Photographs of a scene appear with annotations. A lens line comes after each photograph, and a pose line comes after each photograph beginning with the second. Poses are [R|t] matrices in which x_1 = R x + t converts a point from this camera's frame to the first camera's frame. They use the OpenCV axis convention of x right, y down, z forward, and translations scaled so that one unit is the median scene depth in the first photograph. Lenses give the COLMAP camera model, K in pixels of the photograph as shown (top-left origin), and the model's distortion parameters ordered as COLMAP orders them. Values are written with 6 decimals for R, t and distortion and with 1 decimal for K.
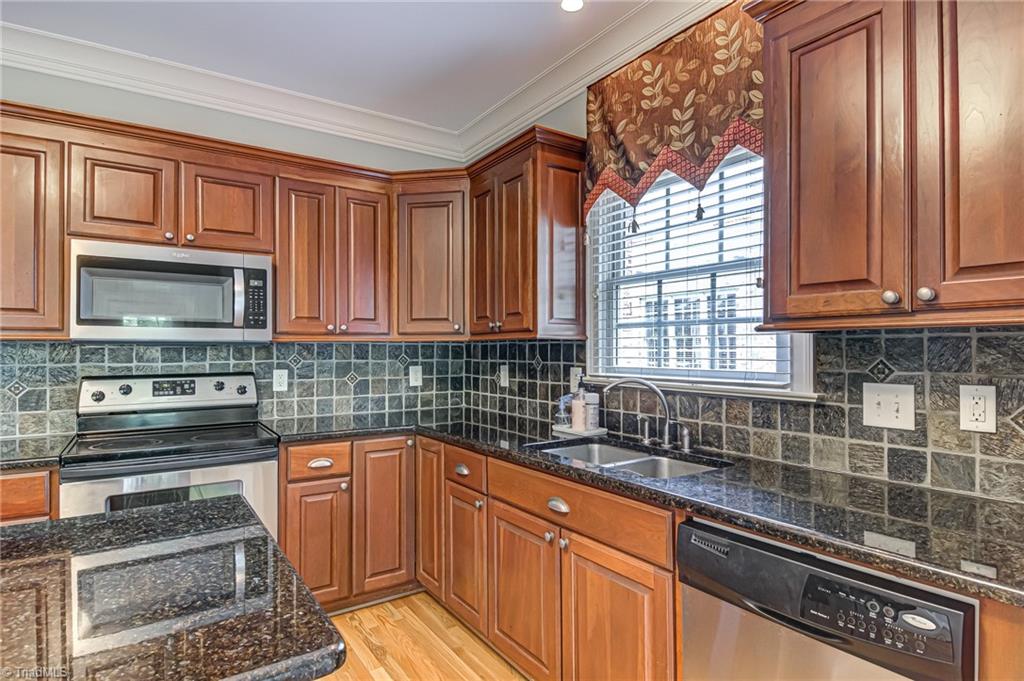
lens RADIAL K [[539.0, 0, 517.5], [0, 539.0, 345.8], [0, 0, 1]] dist [0.019834, -0.017067]
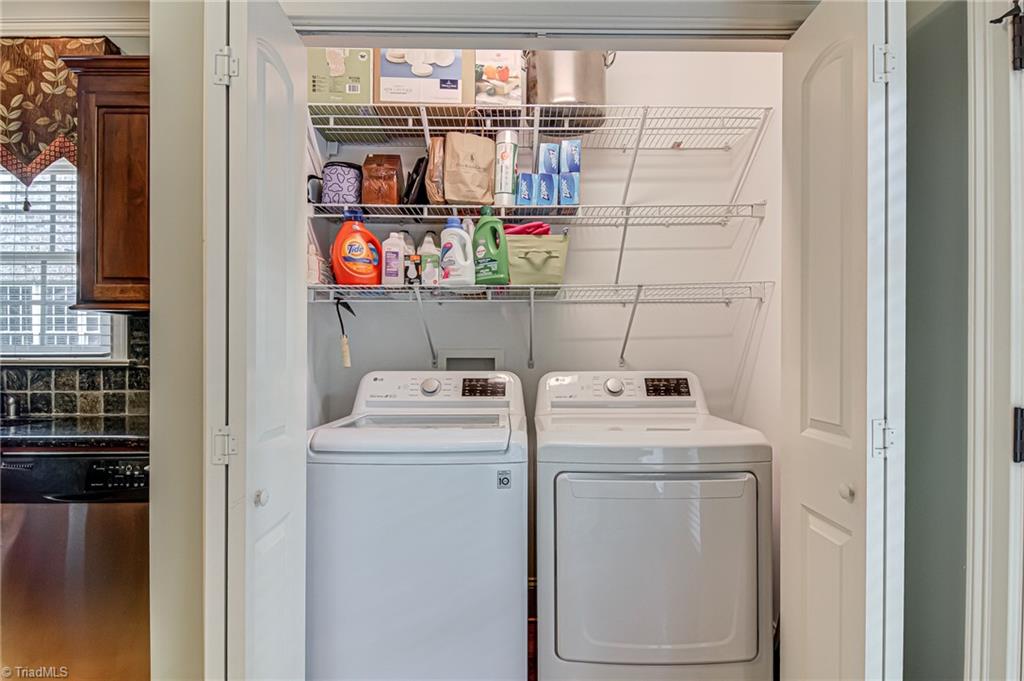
lens RADIAL K [[539.0, 0, 511.3], [0, 539.0, 355.7], [0, 0, 1]] dist [0.019834, -0.017067]
pose [[0.558038, -0.001456, 0.829814, -0.036783], [-0.006966, 0.999955, 0.006439, 0.053049], [-0.829786, -0.009374, 0.558003, -0.470909]]
